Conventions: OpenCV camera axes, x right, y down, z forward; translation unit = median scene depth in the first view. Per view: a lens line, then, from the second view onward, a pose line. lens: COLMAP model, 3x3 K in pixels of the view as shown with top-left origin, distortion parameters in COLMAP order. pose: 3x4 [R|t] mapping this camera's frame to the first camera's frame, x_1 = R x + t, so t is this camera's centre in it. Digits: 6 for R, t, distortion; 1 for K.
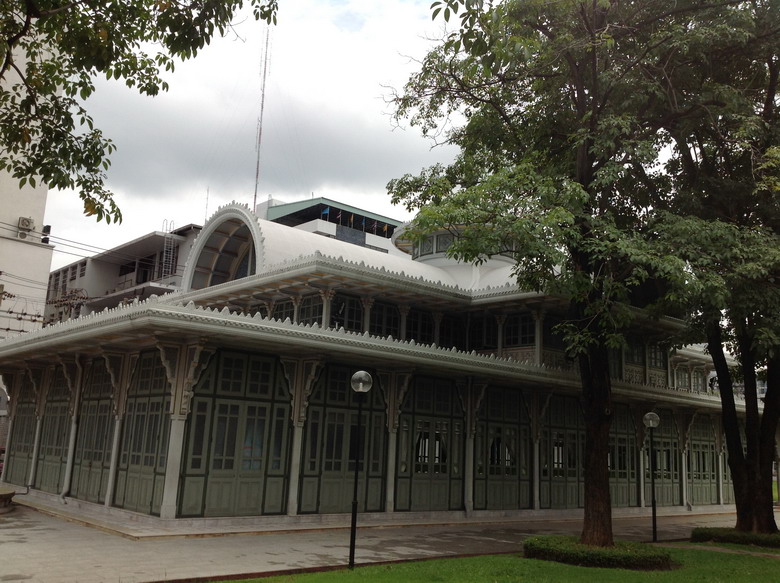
lens RADIAL K [[769.1, 0, 390.0], [0, 769.1, 291.5], [0, 0, 1]] dist [0.169243, -0.327986]
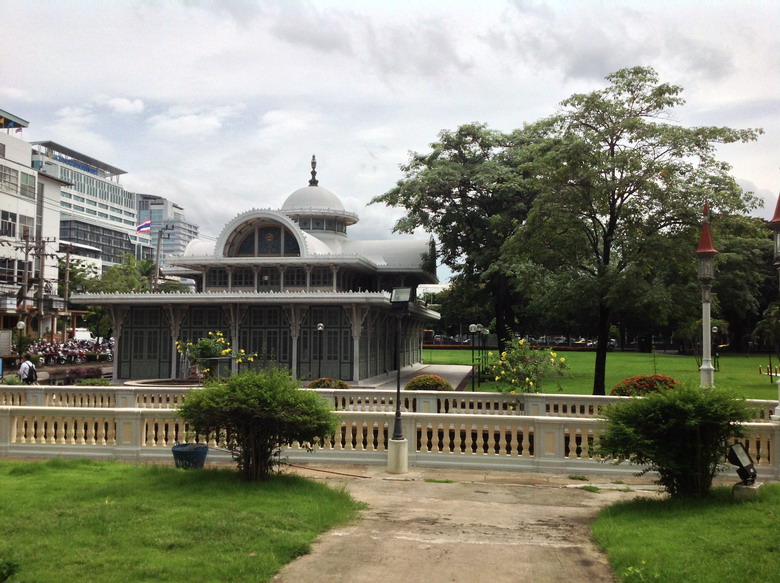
lens RADIAL K [[769.1, 0, 390.0], [0, 769.1, 291.5], [0, 0, 1]] dist [0.169243, -0.327986]
pose [[0.610765, -0.102841, -0.785105, 1.968635], [0.162213, 0.986751, -0.003063, 0.154310], [0.775018, -0.125483, 0.619356, 0.179219]]
